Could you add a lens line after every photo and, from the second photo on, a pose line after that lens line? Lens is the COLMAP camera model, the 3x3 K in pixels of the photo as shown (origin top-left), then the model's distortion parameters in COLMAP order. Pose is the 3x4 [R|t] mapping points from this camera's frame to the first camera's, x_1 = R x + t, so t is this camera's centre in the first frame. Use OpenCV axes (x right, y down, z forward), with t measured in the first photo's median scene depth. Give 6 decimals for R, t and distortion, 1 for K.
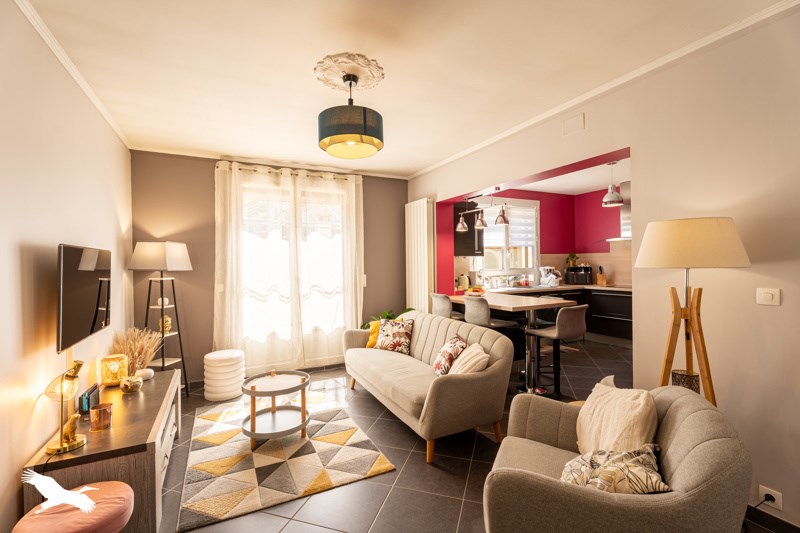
lens RADIAL K [[355.1, 0, 400.5], [0, 355.1, 264.5], [0, 0, 1]] dist [-0.007322, -0.000511]
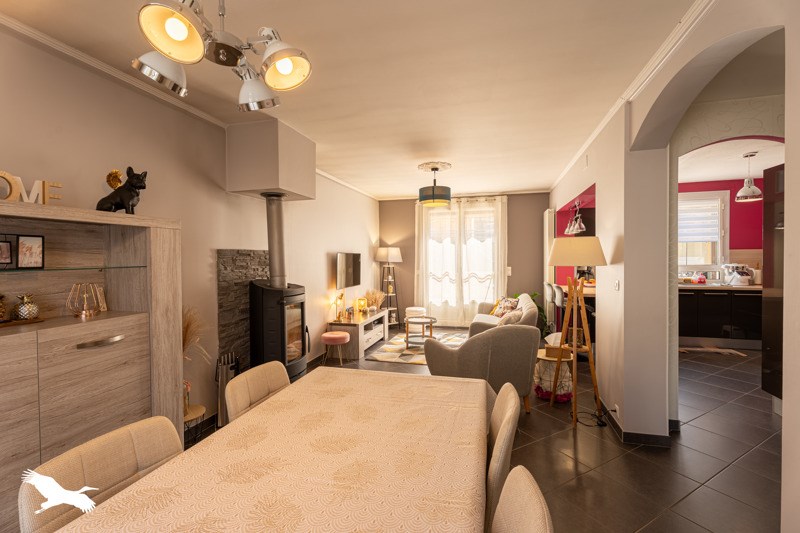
lens RADIAL K [[355.1, 0, 398.3], [0, 355.1, 263.2], [0, 0, 1]] dist [-0.007322, -0.000511]
pose [[0.739446, 0.016679, -0.673009, 0.573934], [-0.005569, 0.999810, 0.018659, -0.010346], [0.673192, -0.010049, 0.739399, -0.347368]]
